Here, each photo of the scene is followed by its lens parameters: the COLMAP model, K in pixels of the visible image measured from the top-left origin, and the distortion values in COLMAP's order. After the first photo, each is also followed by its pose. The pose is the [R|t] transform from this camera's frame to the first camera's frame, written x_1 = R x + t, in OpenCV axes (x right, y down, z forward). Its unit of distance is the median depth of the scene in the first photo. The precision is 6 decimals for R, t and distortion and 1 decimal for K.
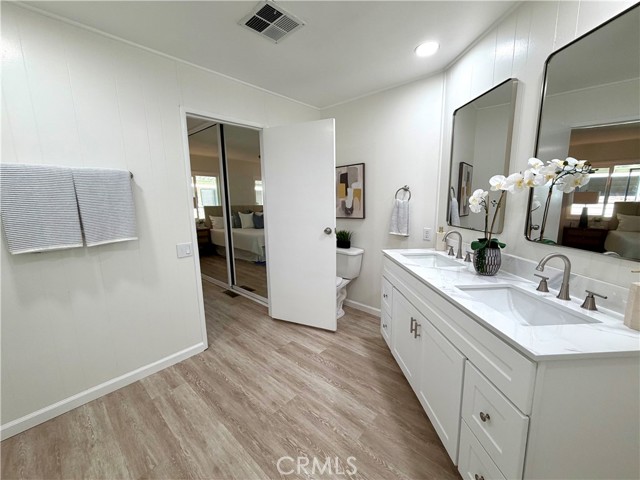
lens RADIAL K [[255.9, 0, 318.9], [0, 255.9, 239.9], [0, 0, 1]] dist [-0.002294, -0.000053]
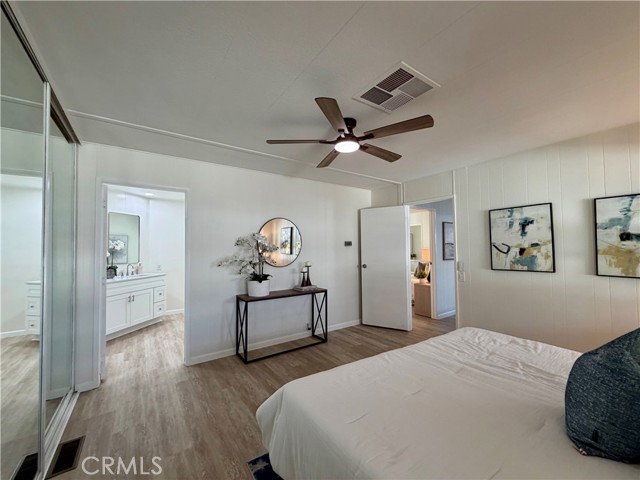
lens RADIAL K [[255.9, 0, 318.7], [0, 255.9, 240.3], [0, 0, 1]] dist [-0.002294, -0.000053]
pose [[-0.974673, 0.033357, 0.221134, -2.070934], [0.062811, 0.989843, 0.127534, -0.464232], [-0.214634, 0.138193, -0.966869, 2.975335]]
